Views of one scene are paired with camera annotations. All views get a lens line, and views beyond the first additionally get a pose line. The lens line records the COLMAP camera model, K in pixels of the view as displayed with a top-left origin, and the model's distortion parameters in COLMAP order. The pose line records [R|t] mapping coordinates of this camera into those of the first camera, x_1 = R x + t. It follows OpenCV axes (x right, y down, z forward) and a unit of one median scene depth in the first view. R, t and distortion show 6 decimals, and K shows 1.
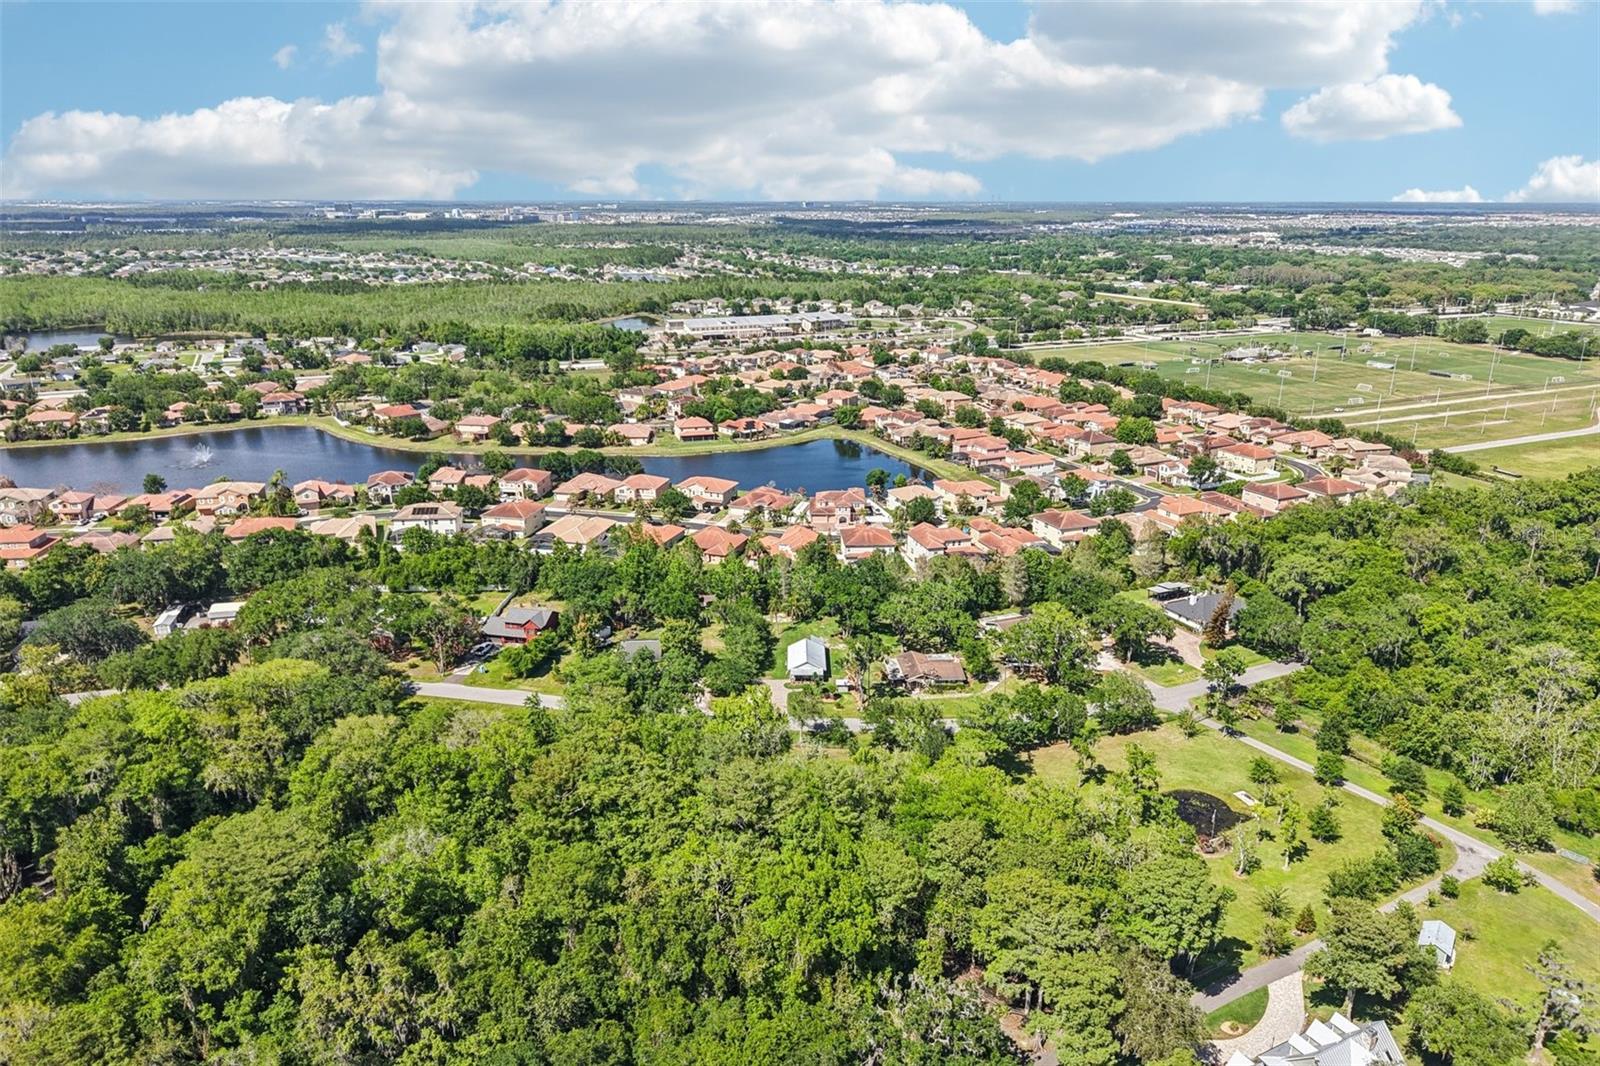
lens RADIAL K [[1088.3, 0, 800.0], [0, 1088.3, 533.0], [0, 0, 1]] dist [0.052825, -0.068457]
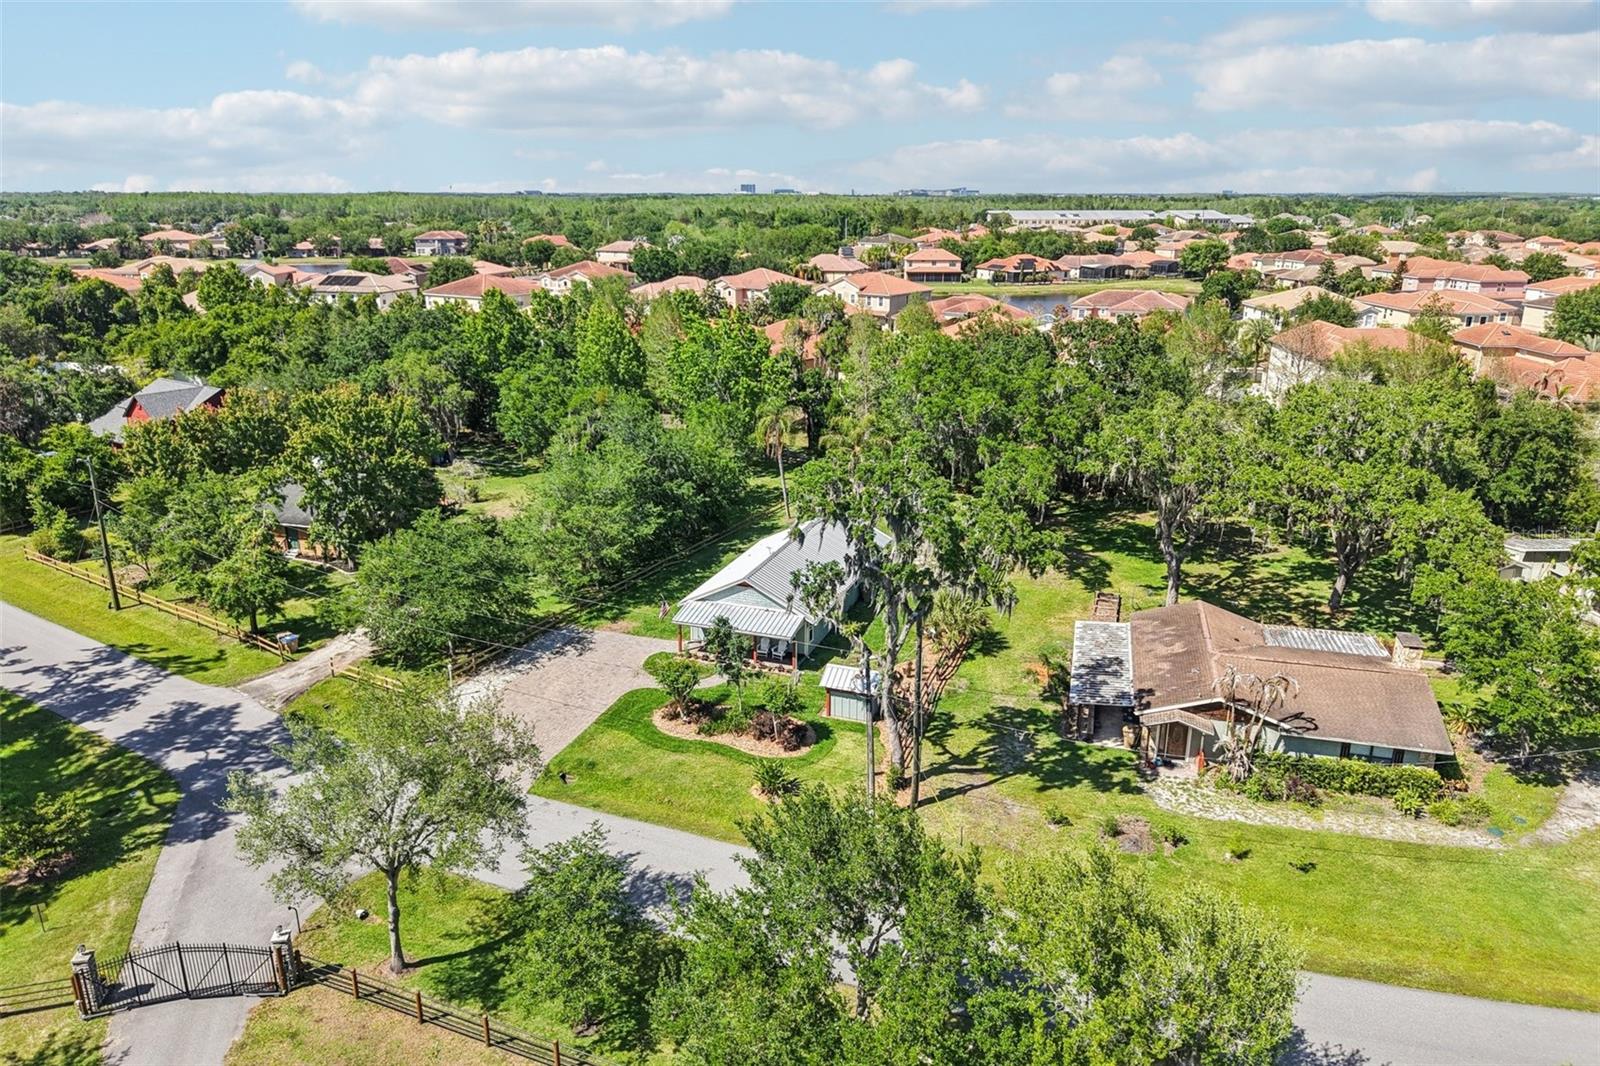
lens RADIAL K [[1075.6, 0, 804.4], [0, 1075.6, 527.2], [0, 0, 1]] dist [0.068495, -0.108857]
pose [[0.938940, 0.099368, -0.329420, 0.100009], [-0.100377, 0.994851, 0.013988, 0.099653], [0.329114, 0.019932, 0.944080, 0.757604]]
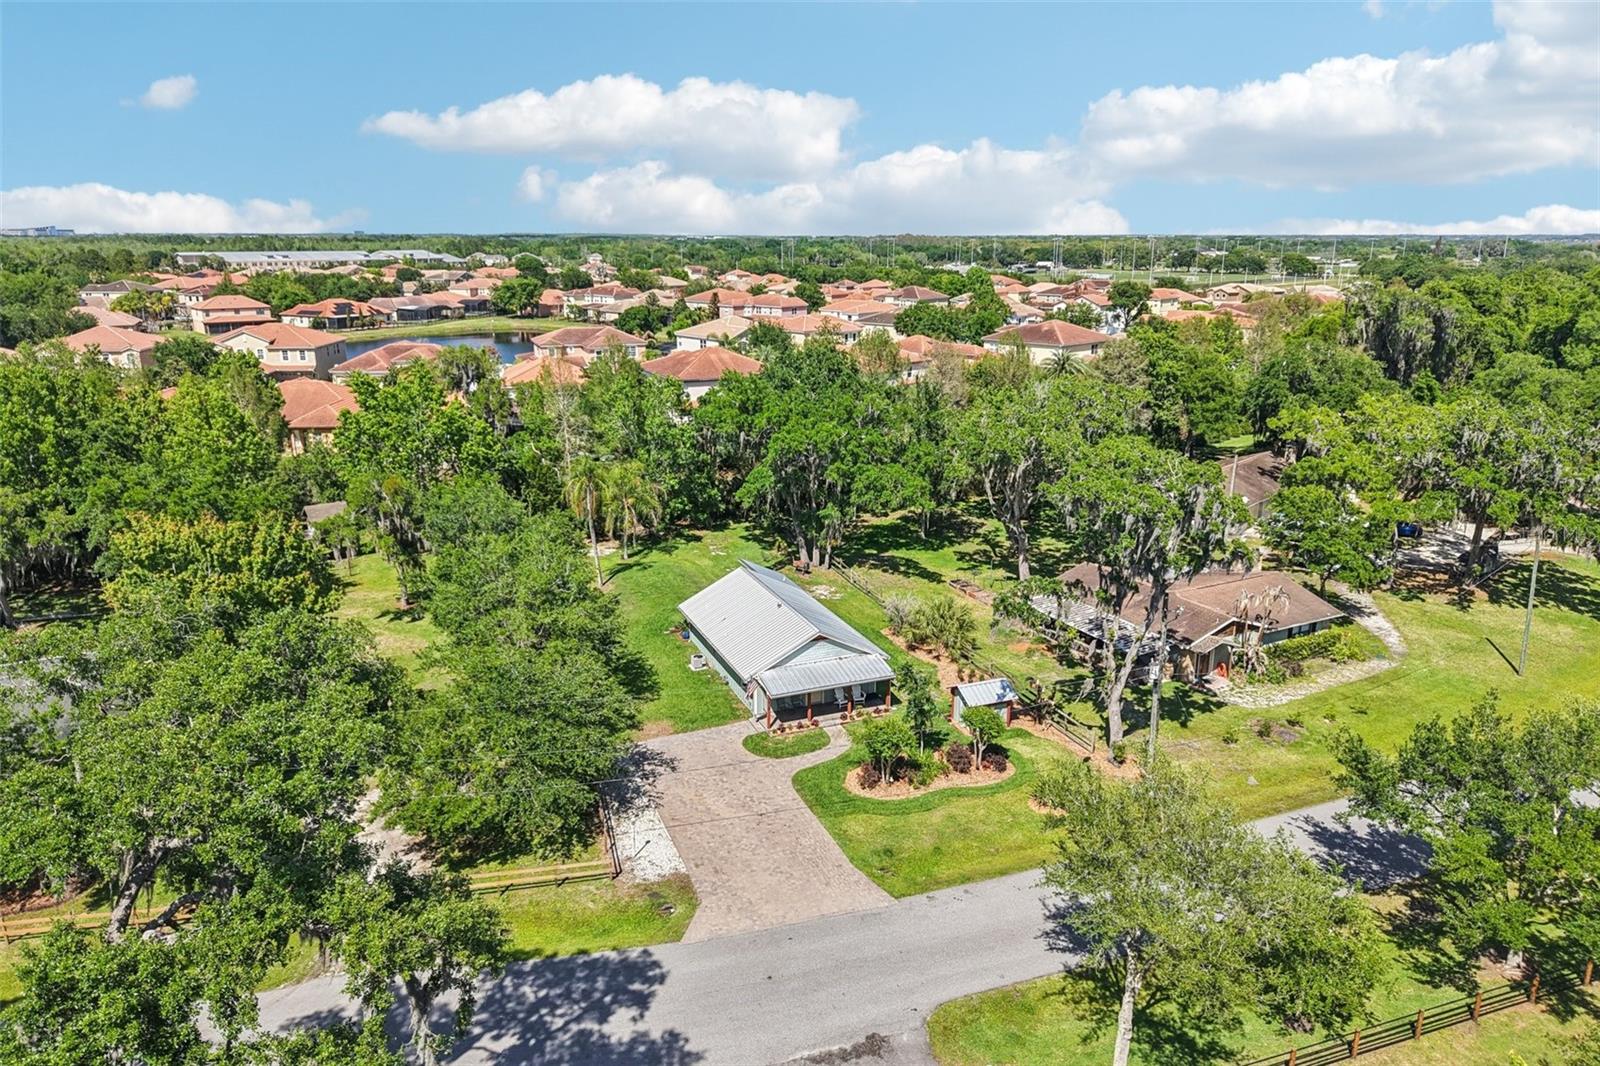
lens RADIAL K [[1075.6, 0, 804.4], [0, 1075.6, 527.2], [0, 0, 1]] dist [0.068495, -0.108857]
pose [[0.925452, -0.102278, 0.364799, -0.081232], [0.115520, 0.993198, -0.014600, 0.096298], [-0.360824, 0.055653, 0.930972, 0.766126]]
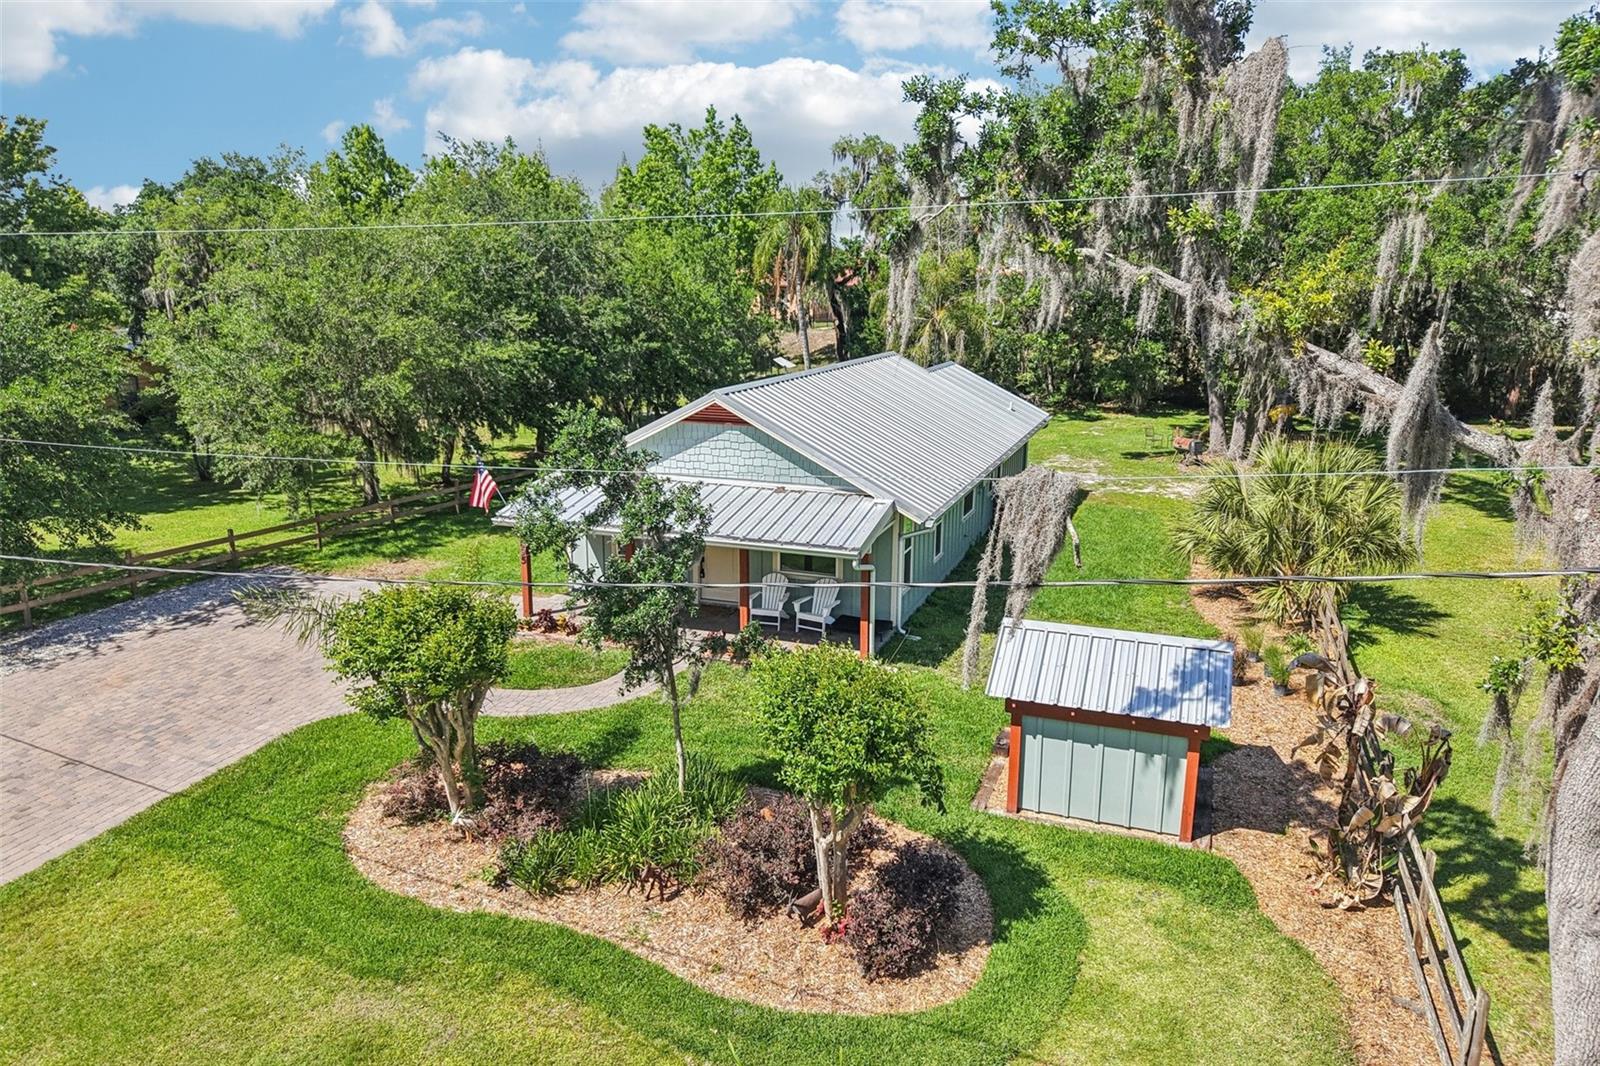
lens RADIAL K [[1061.6, 0, 800.1], [0, 1061.6, 571.3], [0, 0, 1]] dist [-0.004157, -0.002011]
pose [[0.935707, 0.093090, -0.340273, 0.041713], [-0.105437, 0.994264, -0.017934, 0.130799], [0.336652, 0.052658, 0.940156, 0.913812]]
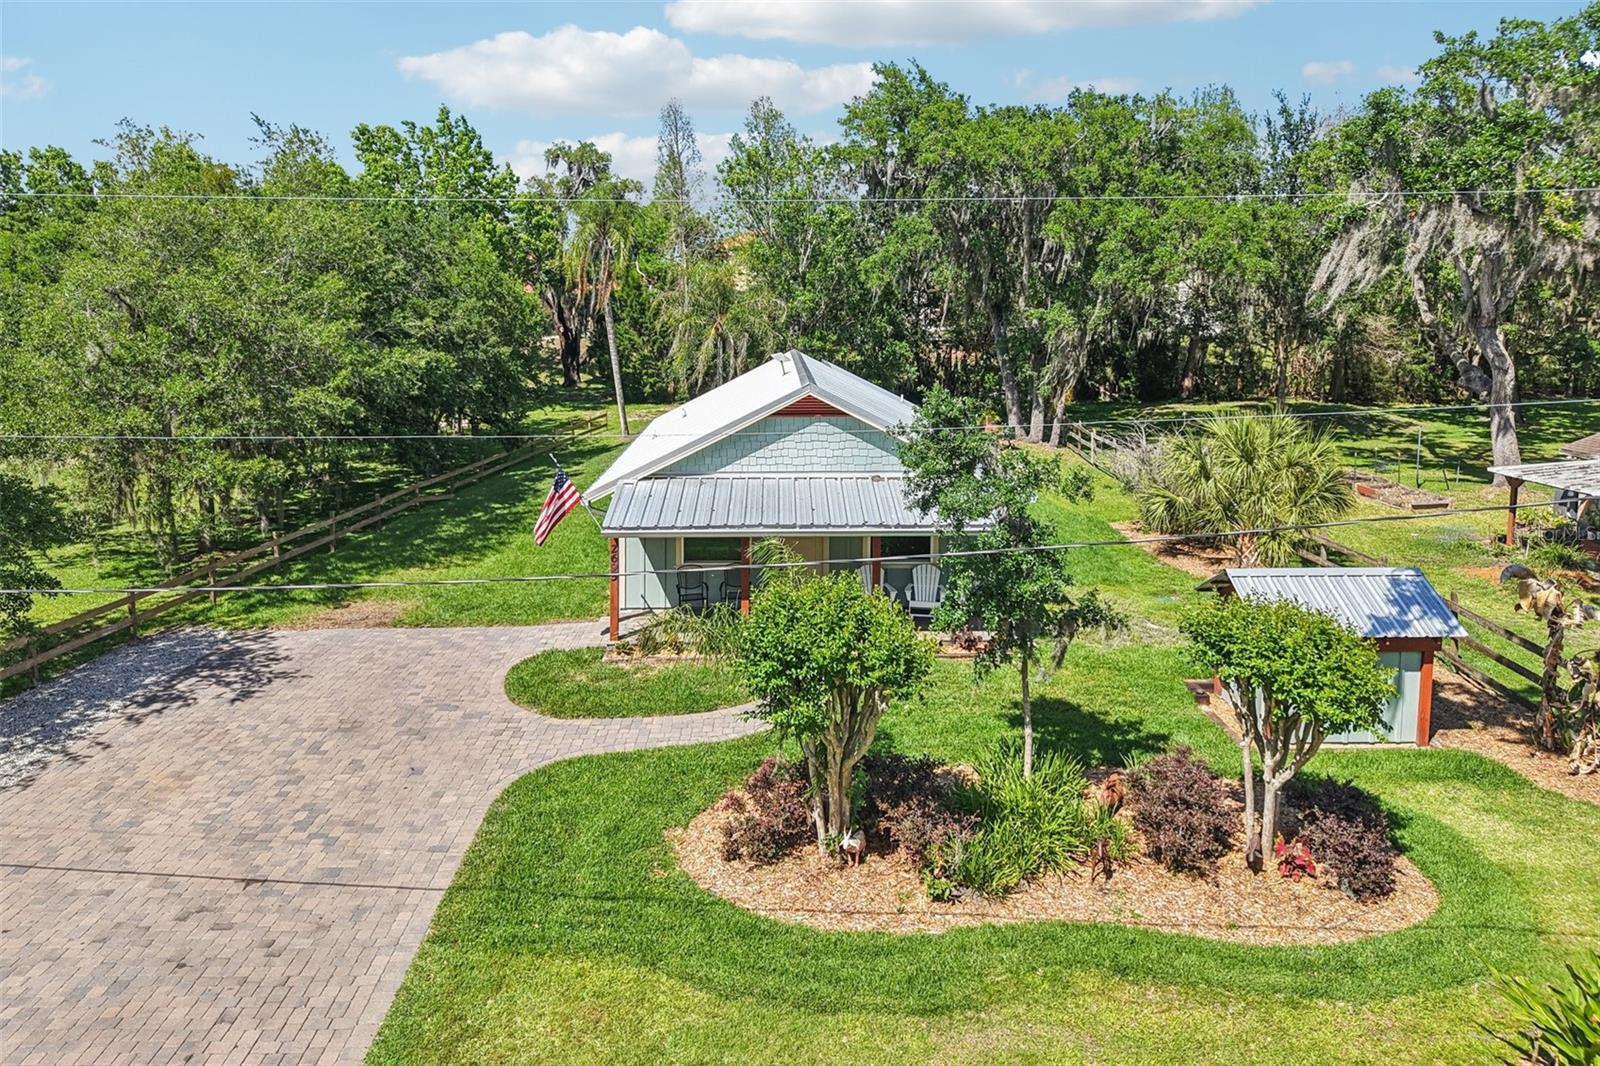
lens RADIAL K [[1117.2, 0, 803.3], [0, 1117.2, 435.1], [0, 0, 1]] dist [0.001049, 0.001028]
pose [[0.999734, -0.006506, 0.022137, 0.004157], [0.010284, 0.984495, -0.175109, 0.134882], [-0.020654, 0.175290, 0.984300, 0.905329]]
